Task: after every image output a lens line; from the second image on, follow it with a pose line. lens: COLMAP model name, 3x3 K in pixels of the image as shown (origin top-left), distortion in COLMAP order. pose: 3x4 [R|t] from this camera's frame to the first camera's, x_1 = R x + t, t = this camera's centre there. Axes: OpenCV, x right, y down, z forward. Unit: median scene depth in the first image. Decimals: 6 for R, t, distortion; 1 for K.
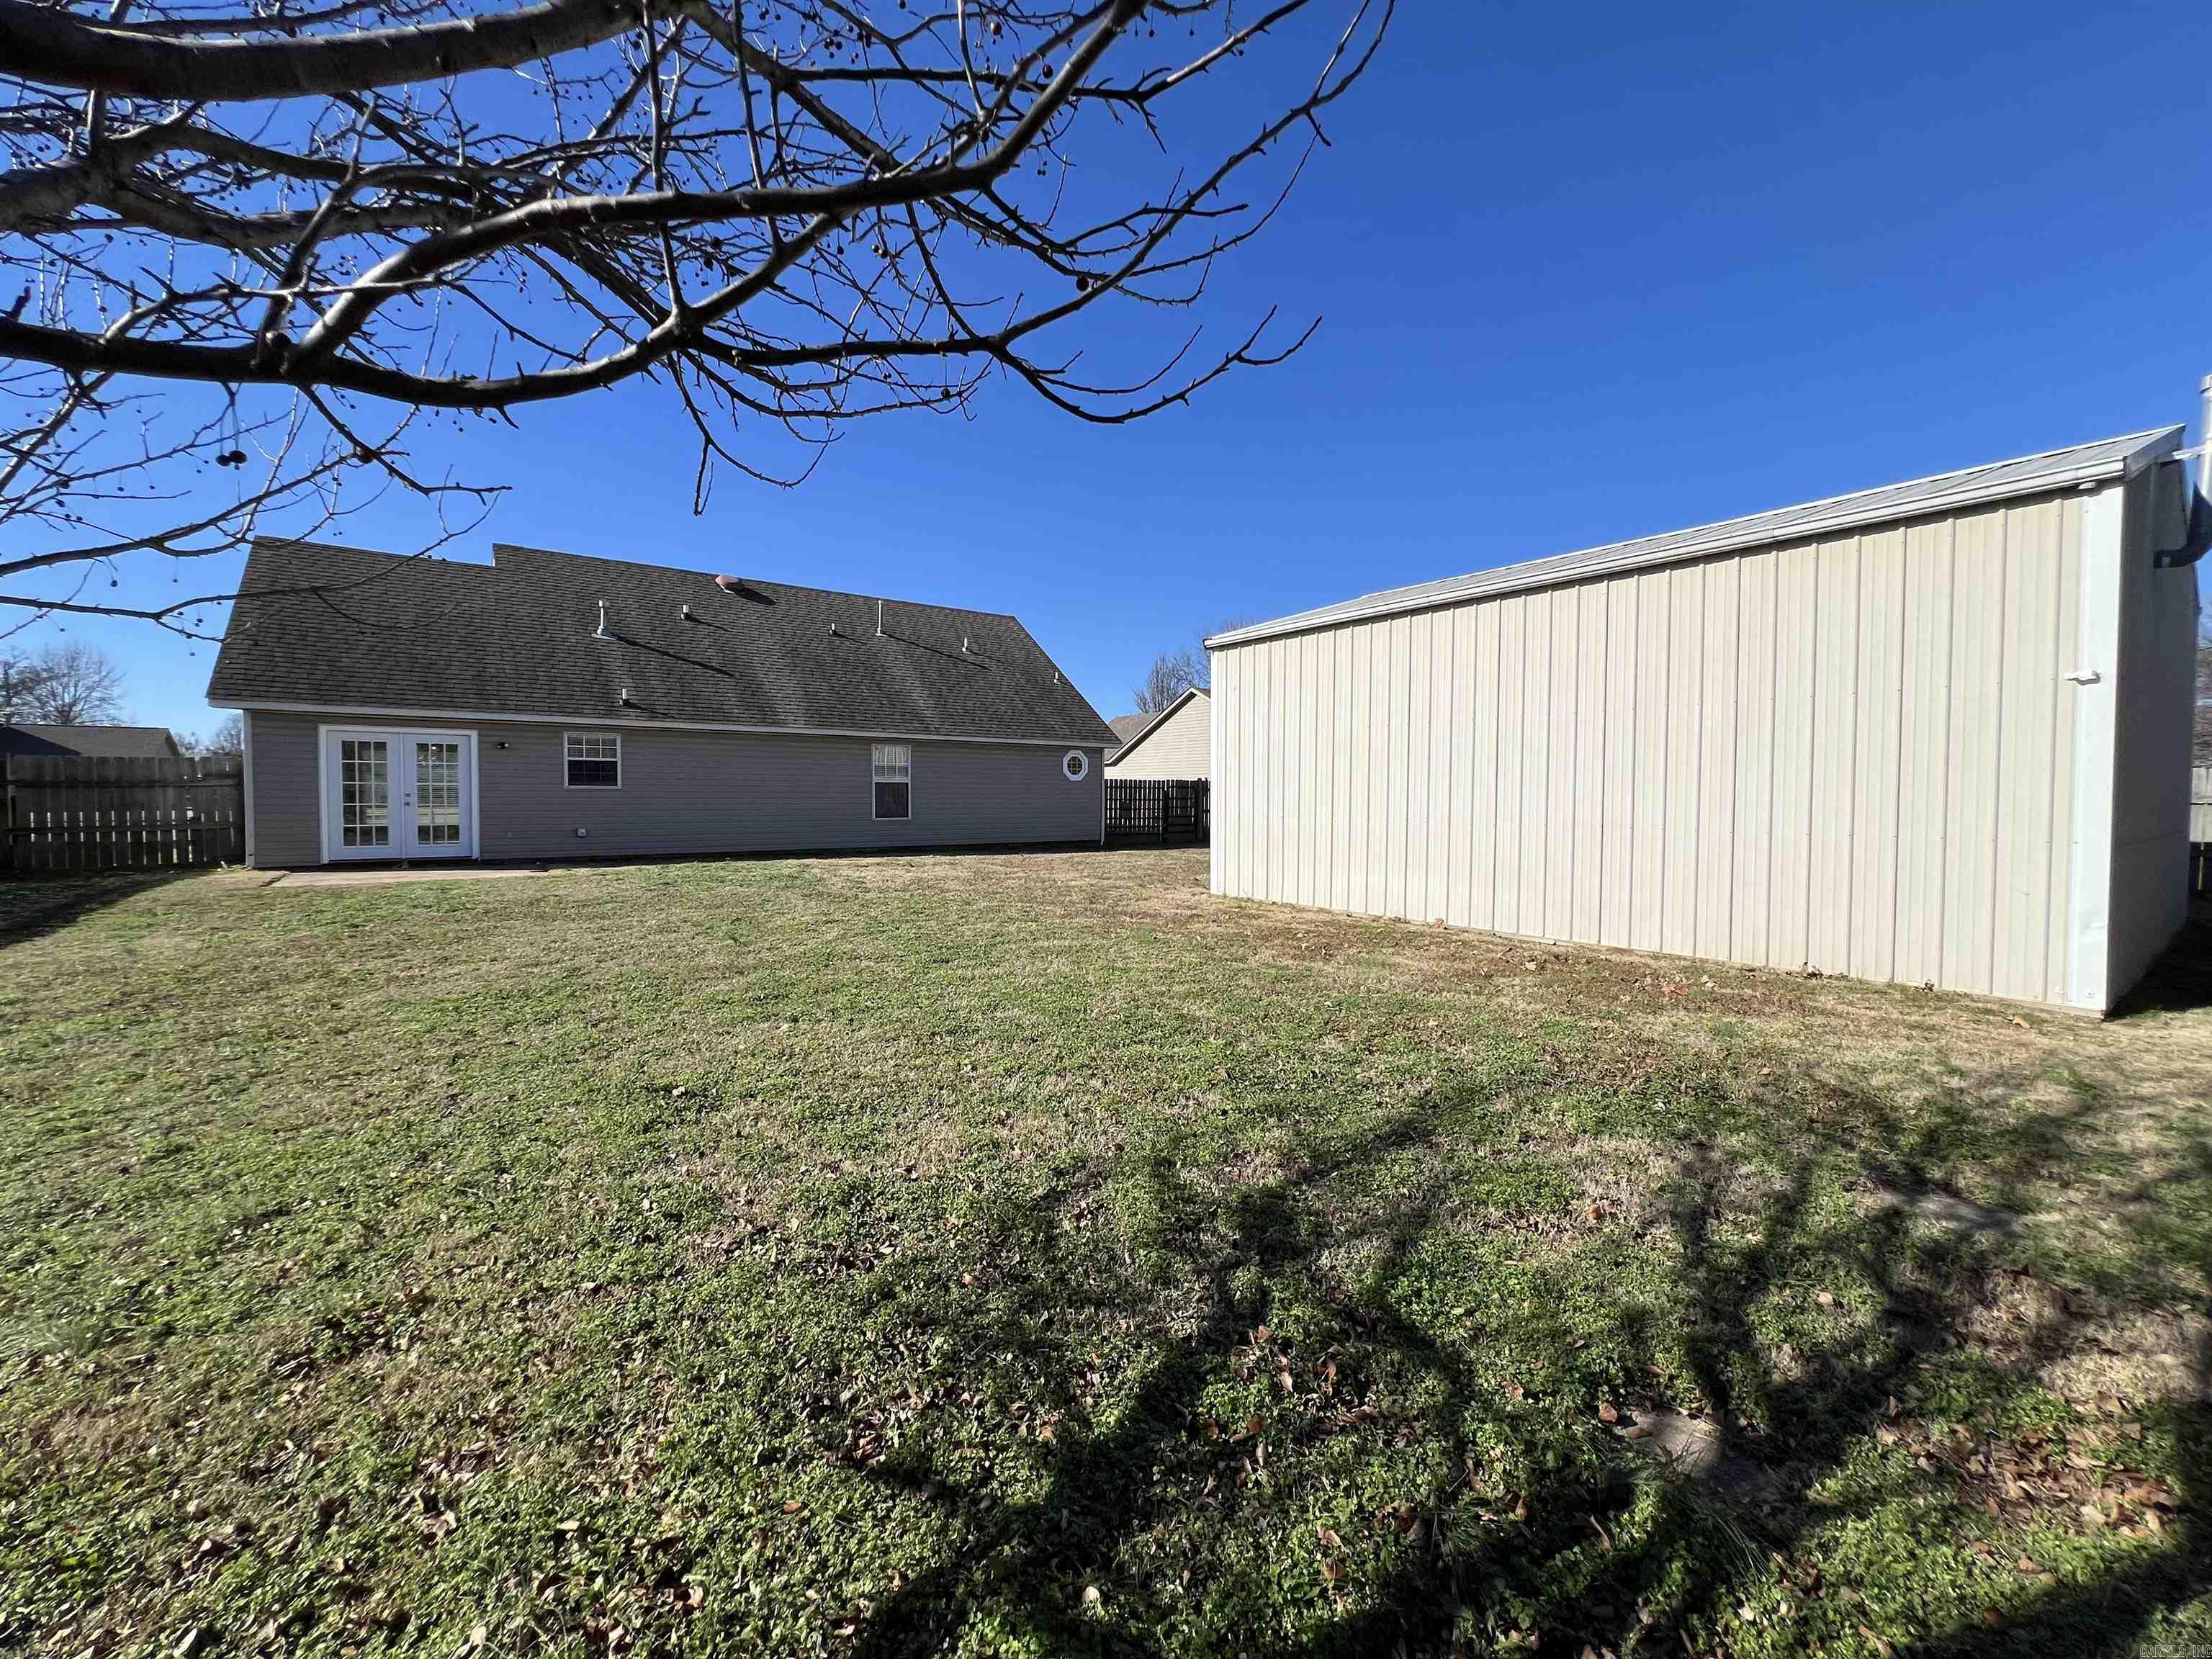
lens RADIAL K [[885.7, 0, 1093.8], [0, 885.7, 825.9], [0, 0, 1]] dist [0.002442, 0.000914]
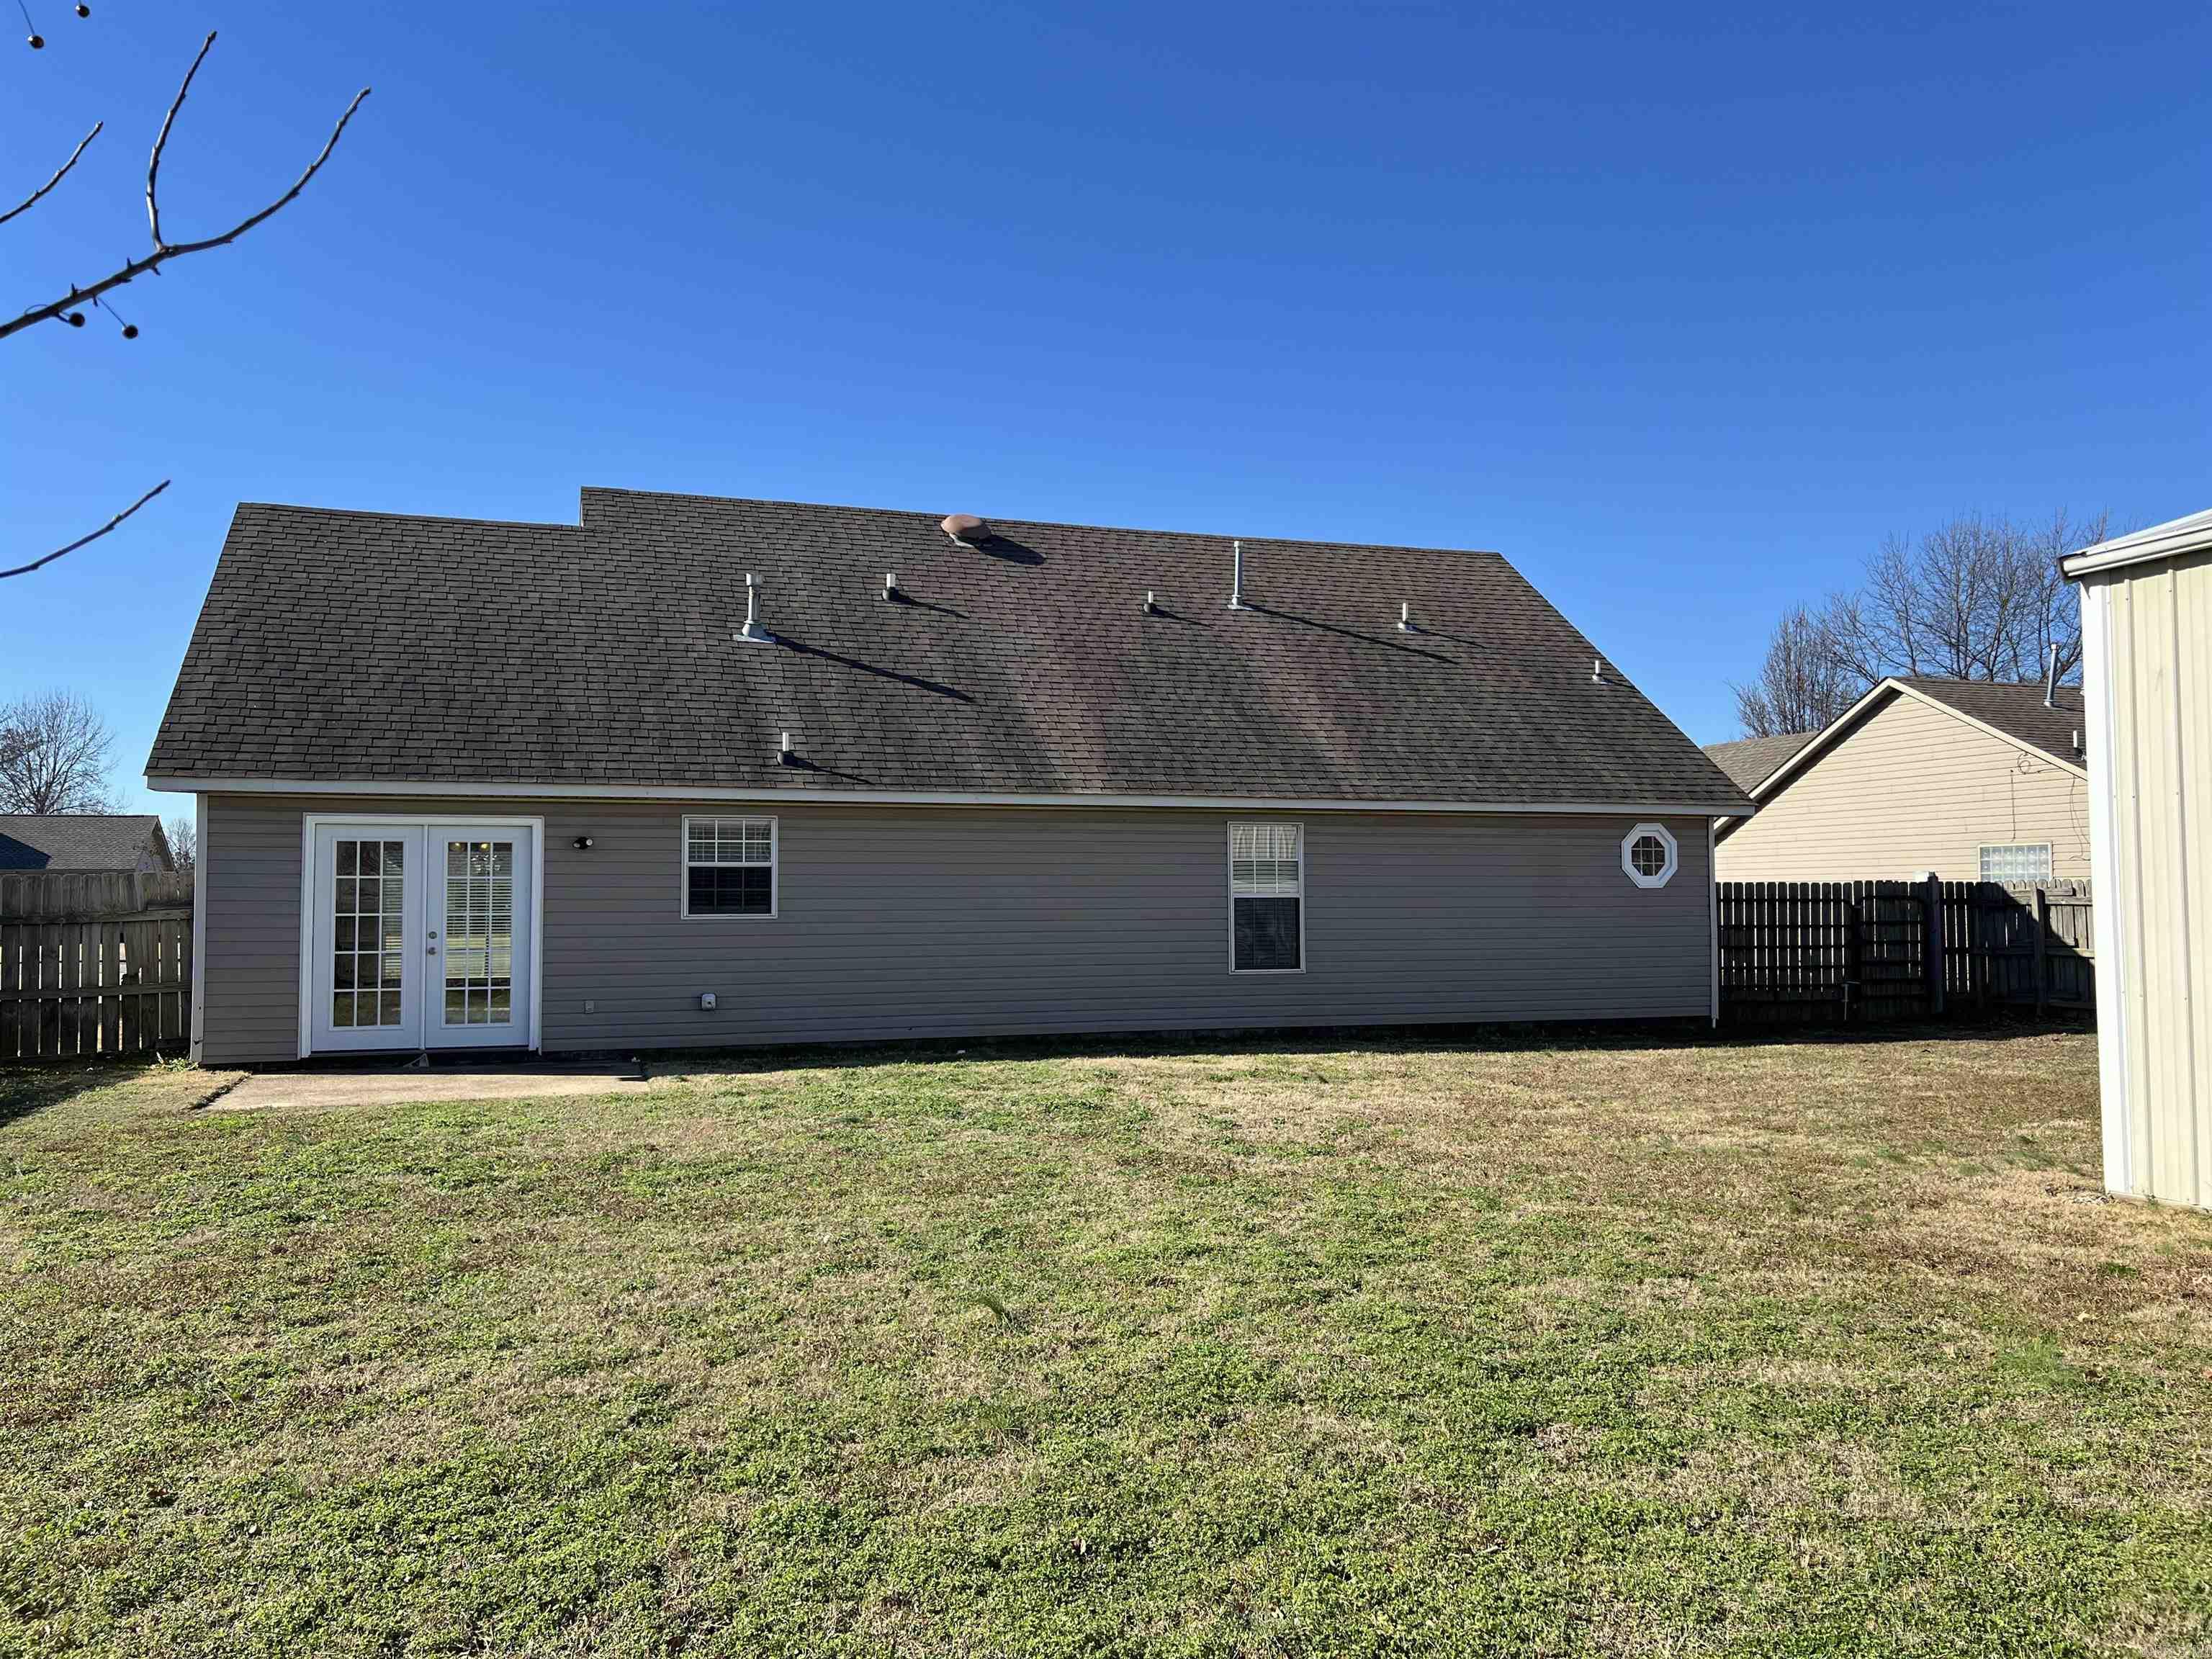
lens RADIAL K [[1671.5, 0, 1106.1], [0, 1671.5, 838.5], [0, 0, 1]] dist [0.050098, -0.016257]
pose [[0.955603, -0.020092, -0.293972, -0.047655], [-0.001330, 0.997368, -0.072491, -0.017596], [0.294655, 0.069664, 0.953061, 0.096741]]
